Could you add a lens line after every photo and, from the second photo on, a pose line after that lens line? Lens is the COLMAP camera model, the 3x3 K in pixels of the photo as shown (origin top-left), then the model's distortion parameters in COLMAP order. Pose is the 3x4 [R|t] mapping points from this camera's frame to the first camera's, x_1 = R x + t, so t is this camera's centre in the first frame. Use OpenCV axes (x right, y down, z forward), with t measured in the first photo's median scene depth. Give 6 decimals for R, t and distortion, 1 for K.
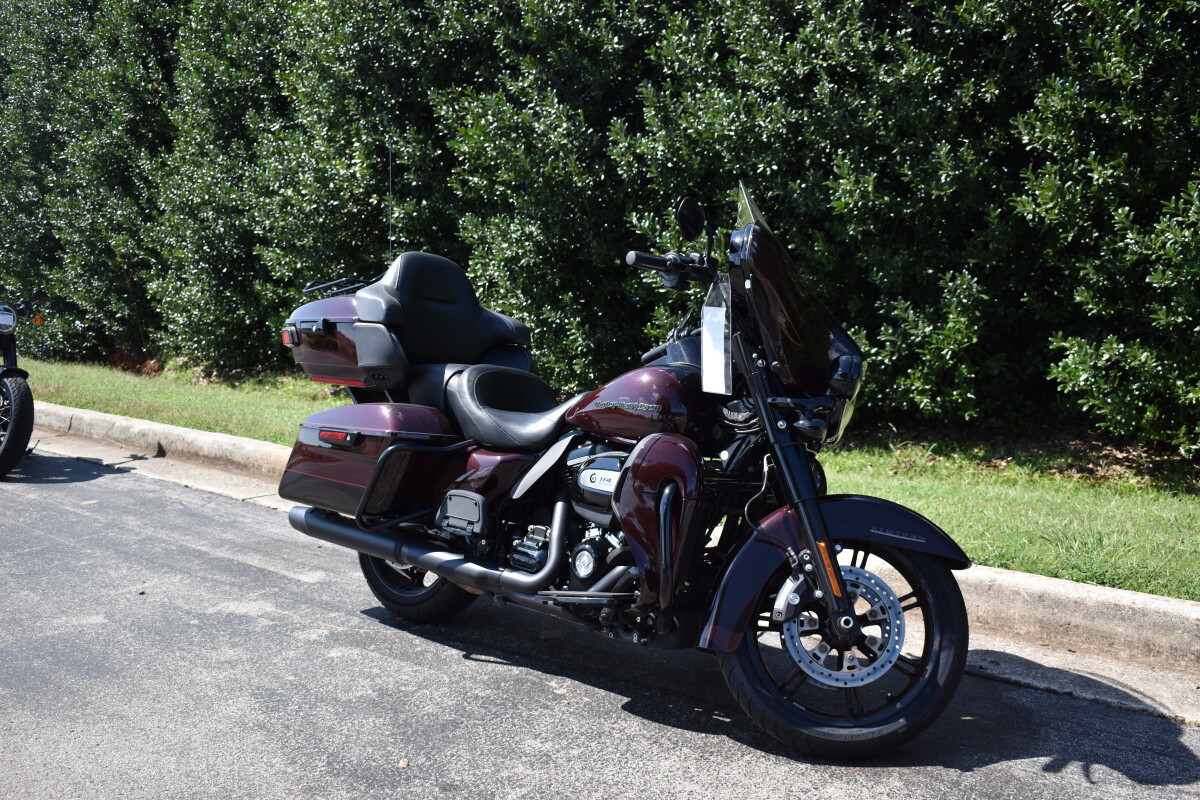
lens RADIAL K [[1210.3, 0, 600.1], [0, 1210.3, 395.1], [0, 0, 1]] dist [-0.072277, 0.000000]
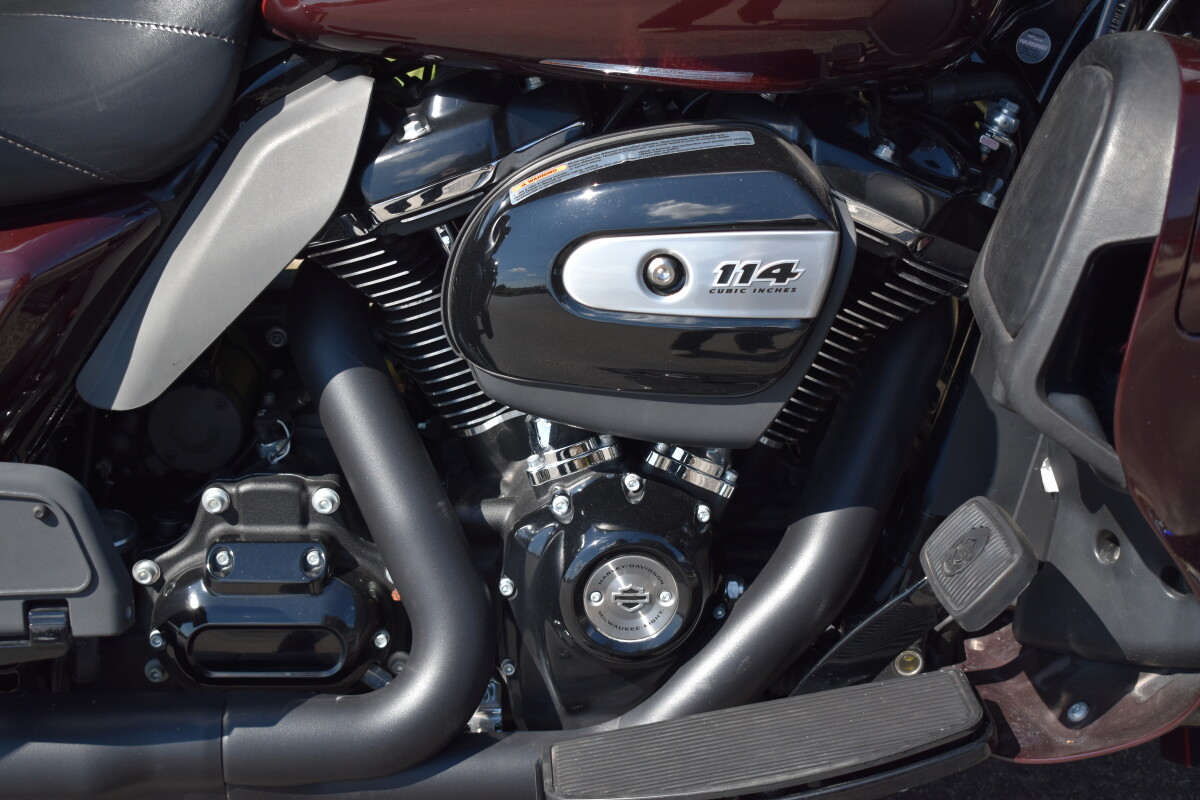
lens RADIAL K [[1953.7, 0, 596.5], [0, 1953.7, 396.5], [0, 0, 1]] dist [0.001119, 0.000000]
pose [[0.714790, -0.344281, 0.608725, -0.196924], [0.090449, 0.908629, 0.407692, -0.050082], [-0.693465, -0.236356, 0.680619, 0.590207]]
